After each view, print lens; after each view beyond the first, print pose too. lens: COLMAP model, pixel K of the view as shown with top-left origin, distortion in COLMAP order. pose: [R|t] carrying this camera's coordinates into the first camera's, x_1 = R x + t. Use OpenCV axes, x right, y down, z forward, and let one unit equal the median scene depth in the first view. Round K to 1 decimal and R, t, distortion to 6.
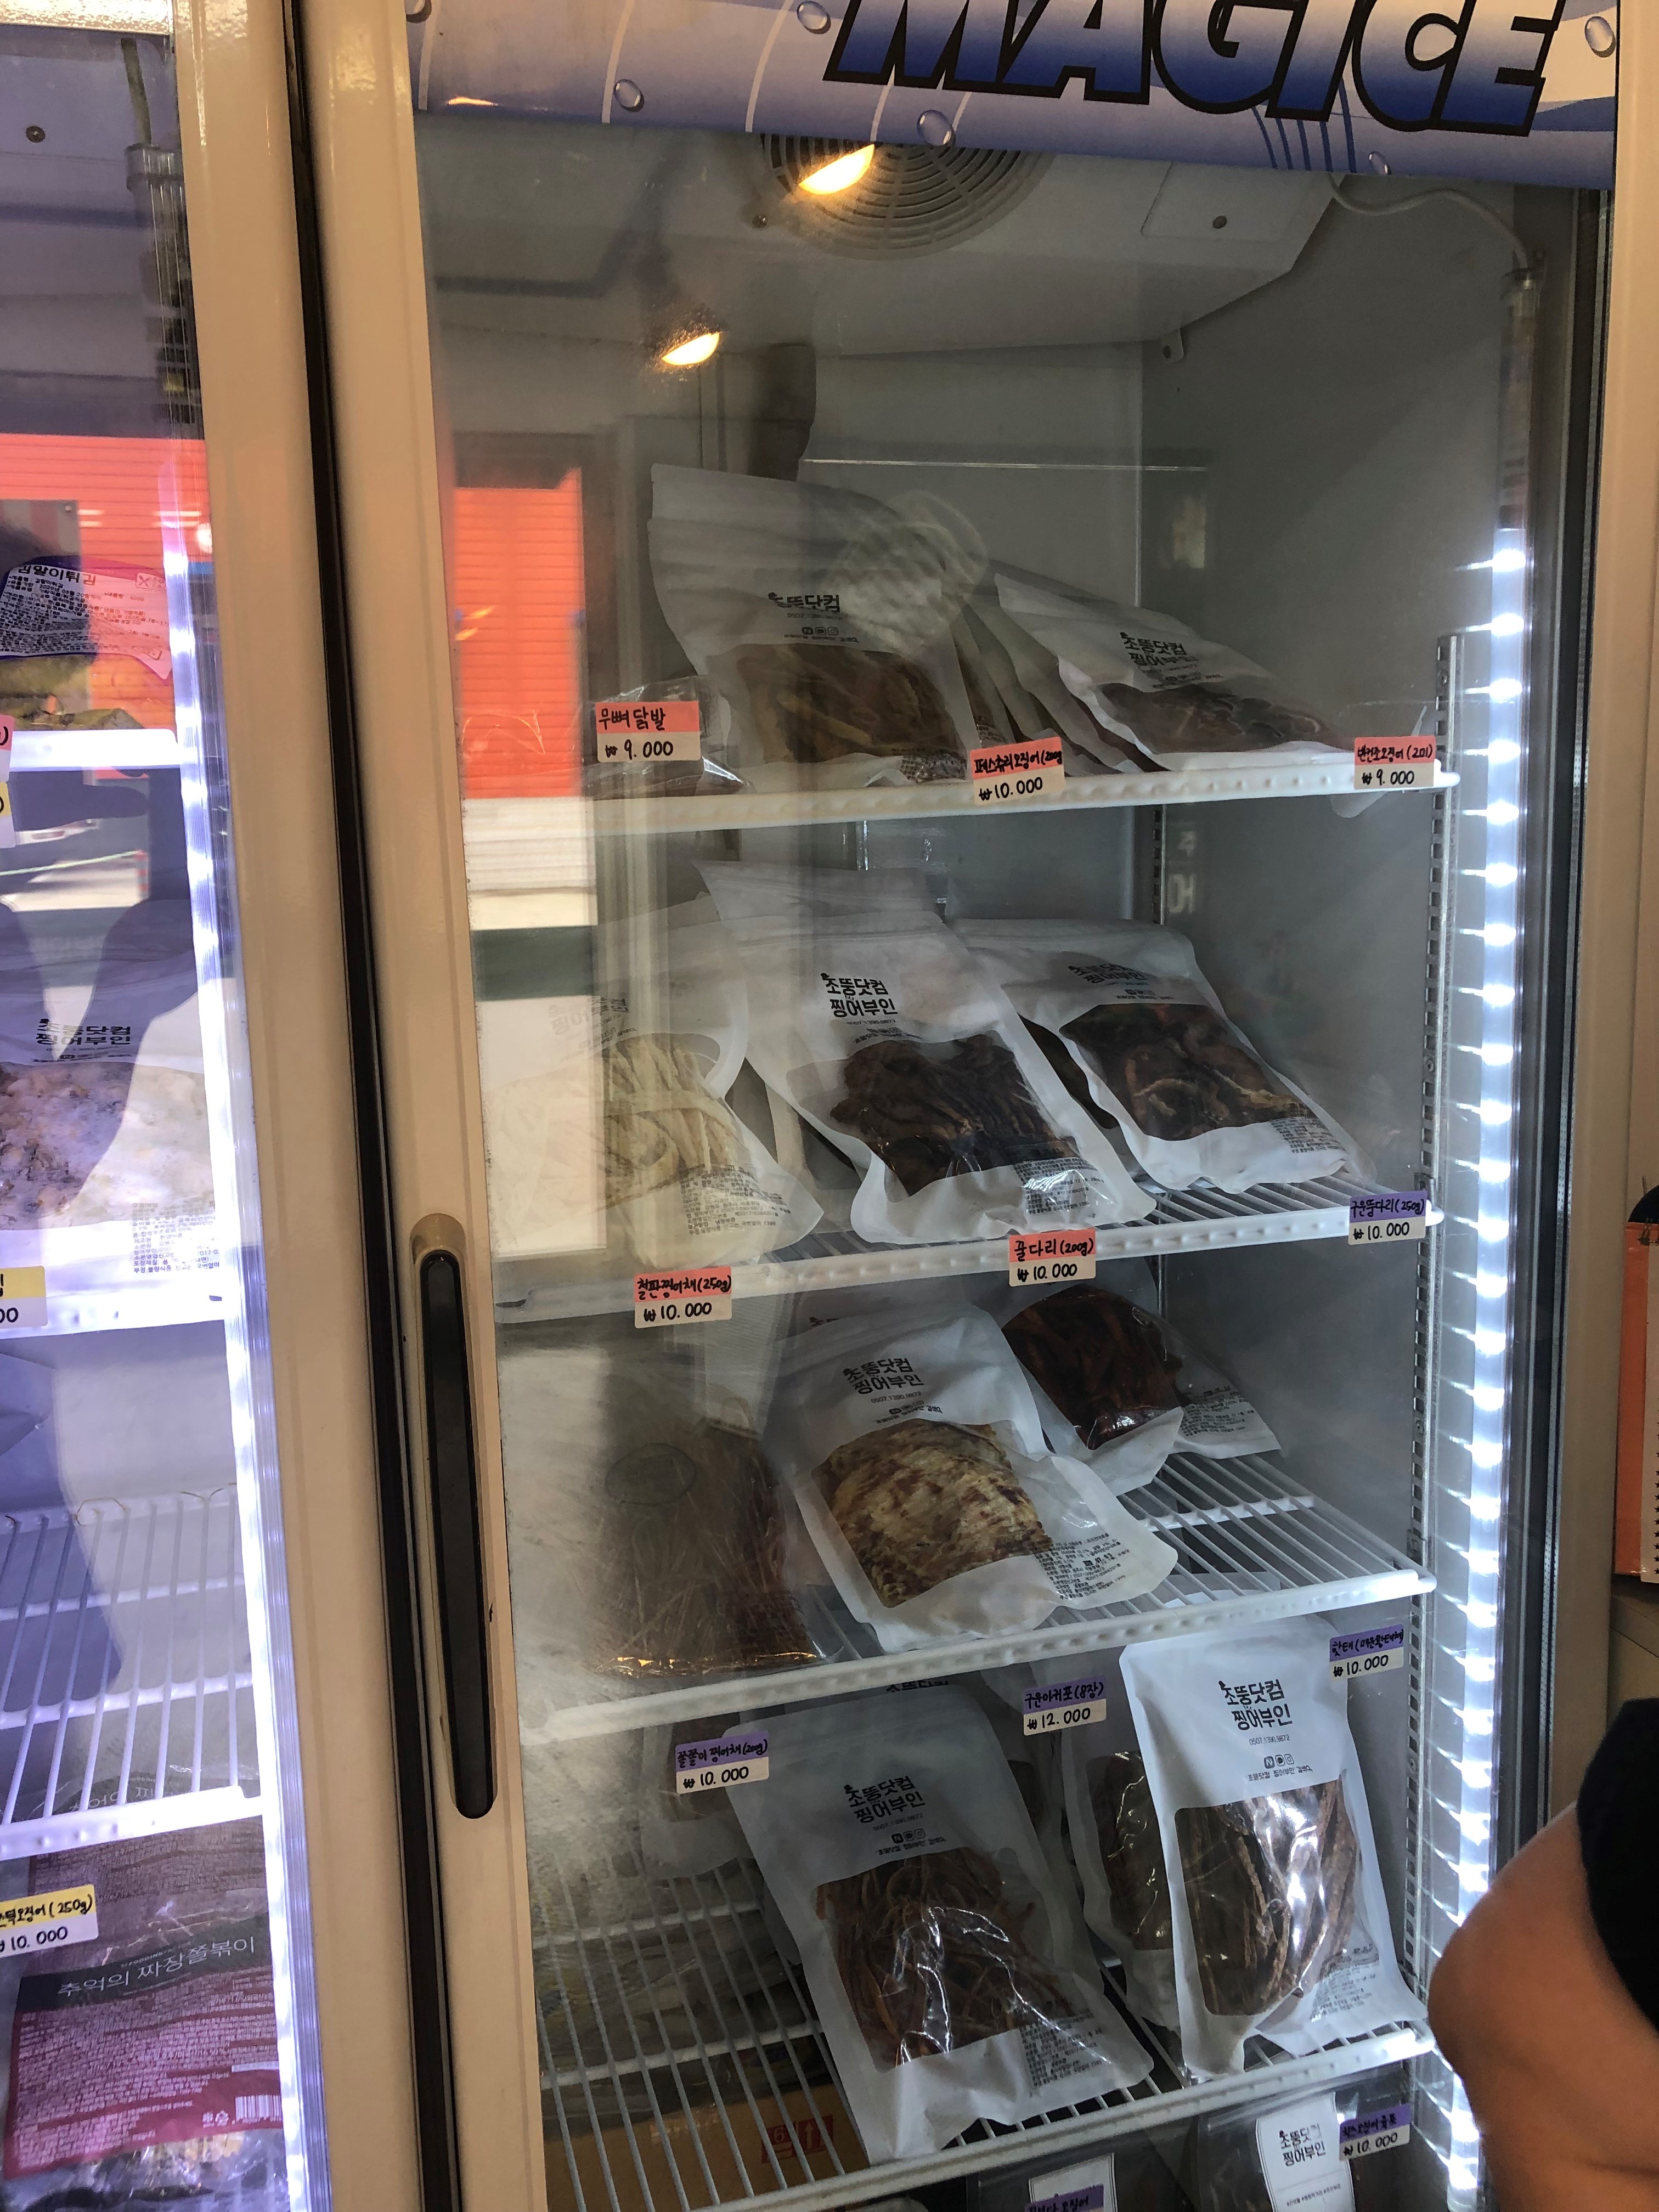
lens RADIAL K [[1844.2, 0, 826.5], [0, 1844.2, 1099.4], [0, 0, 1]] dist [0.022389, -0.017474]
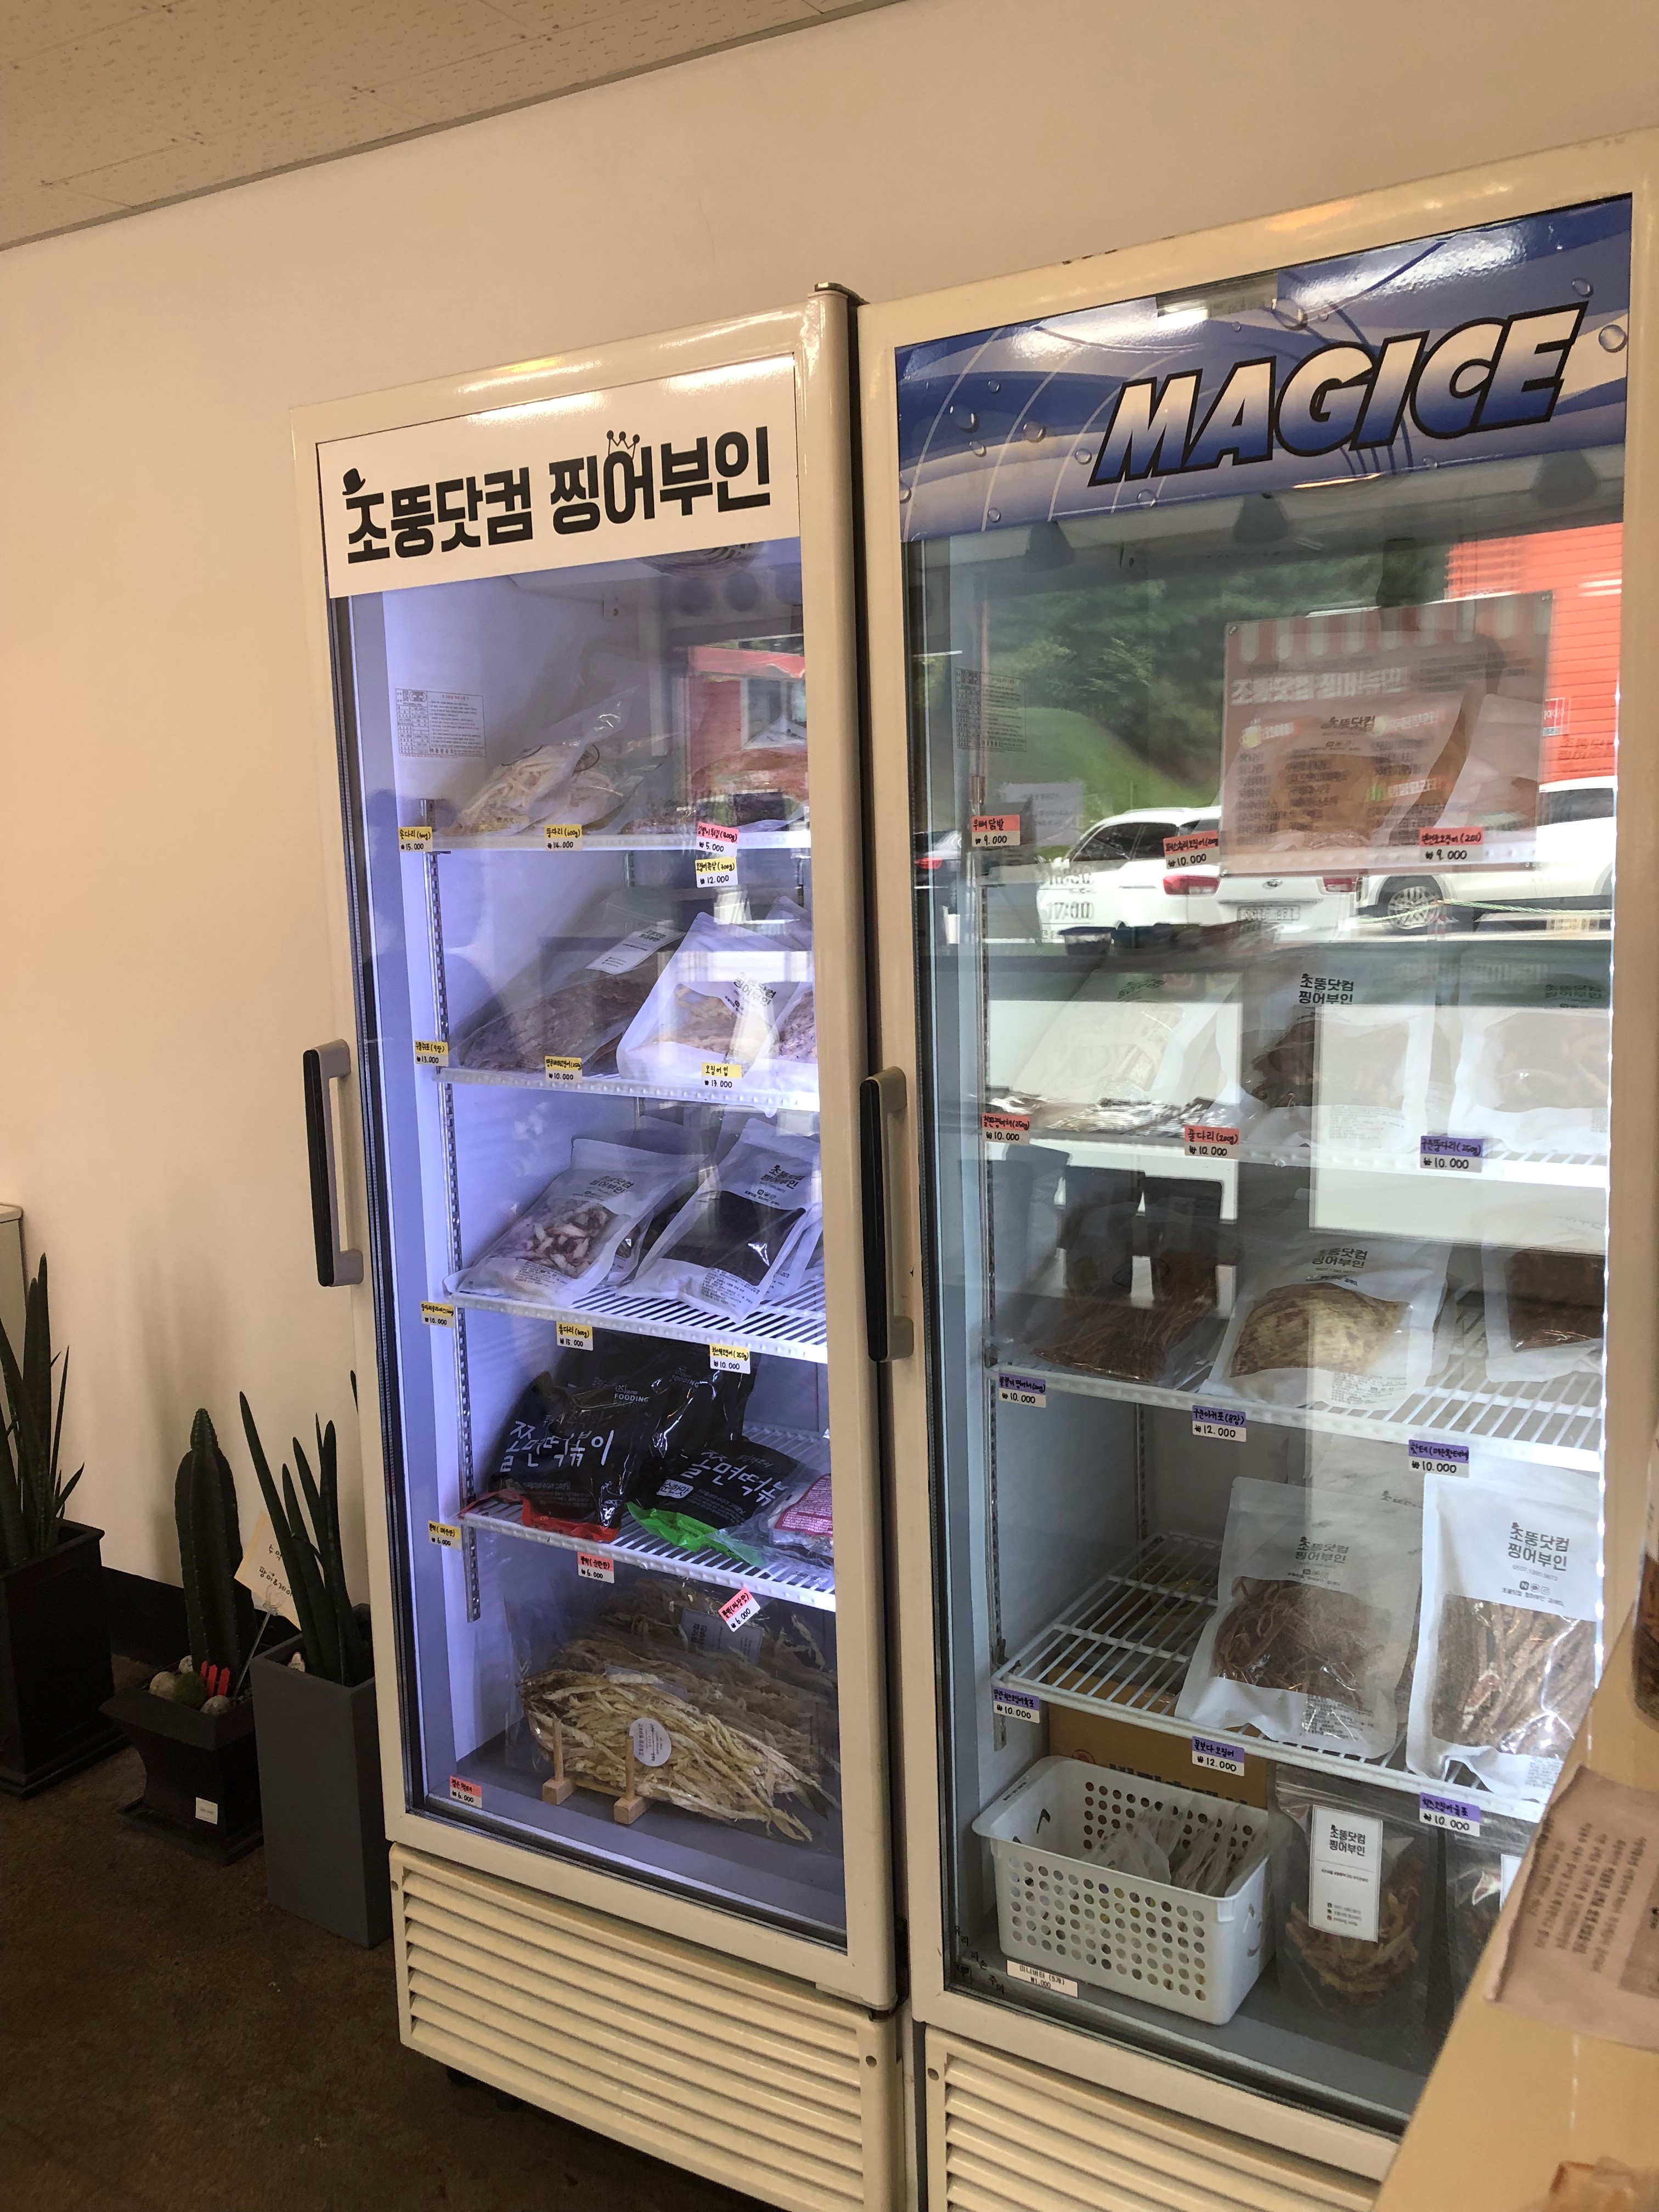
lens RADIAL K [[1844.2, 0, 825.5], [0, 1844.2, 1114.4], [0, 0, 1]] dist [0.022389, -0.017474]
pose [[0.655383, 0.117094, -0.746165, 0.962190], [-0.116745, 0.991742, 0.053091, 0.011564], [0.746220, 0.052316, 0.663641, -0.308123]]
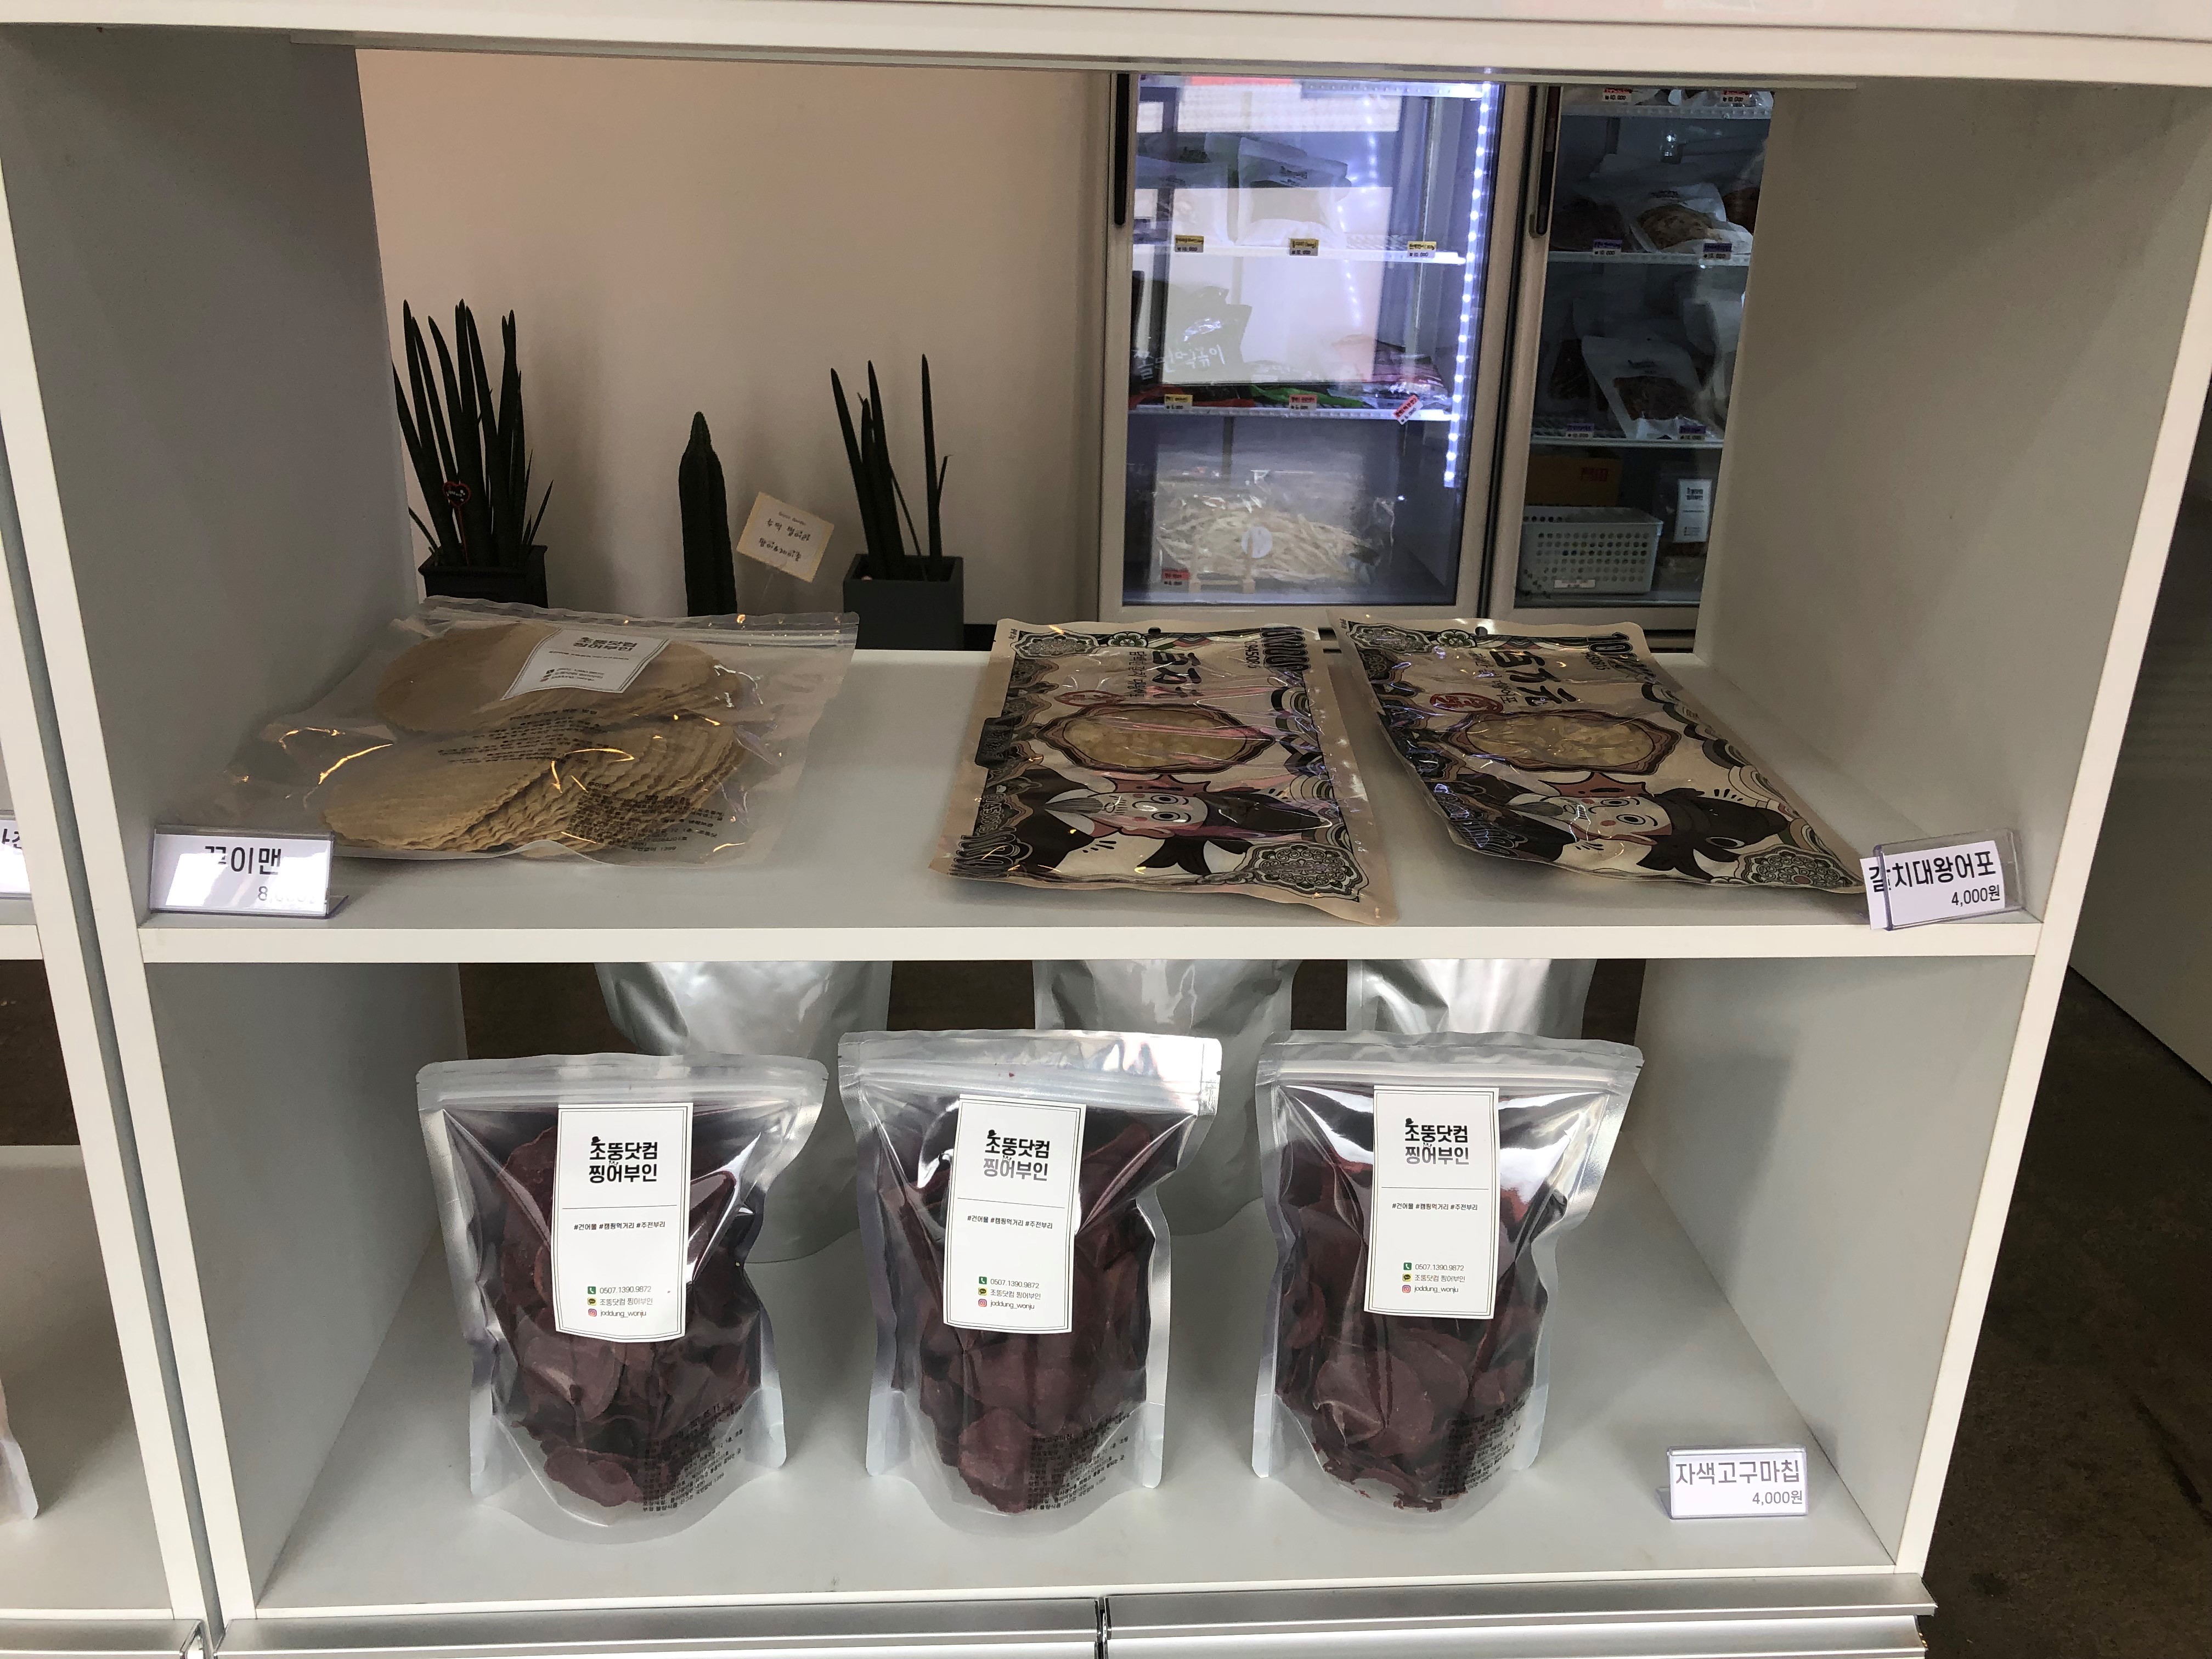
lens RADIAL K [[1844.2, 0, 1086.9], [0, 1844.2, 817.6], [0, 0, 1]] dist [0.022389, -0.017474]
pose [[0.964850, 0.128907, -0.229012, -0.051902], [-0.082939, 0.976261, 0.200090, 0.651979], [0.249369, -0.174063, 0.952637, -2.196358]]
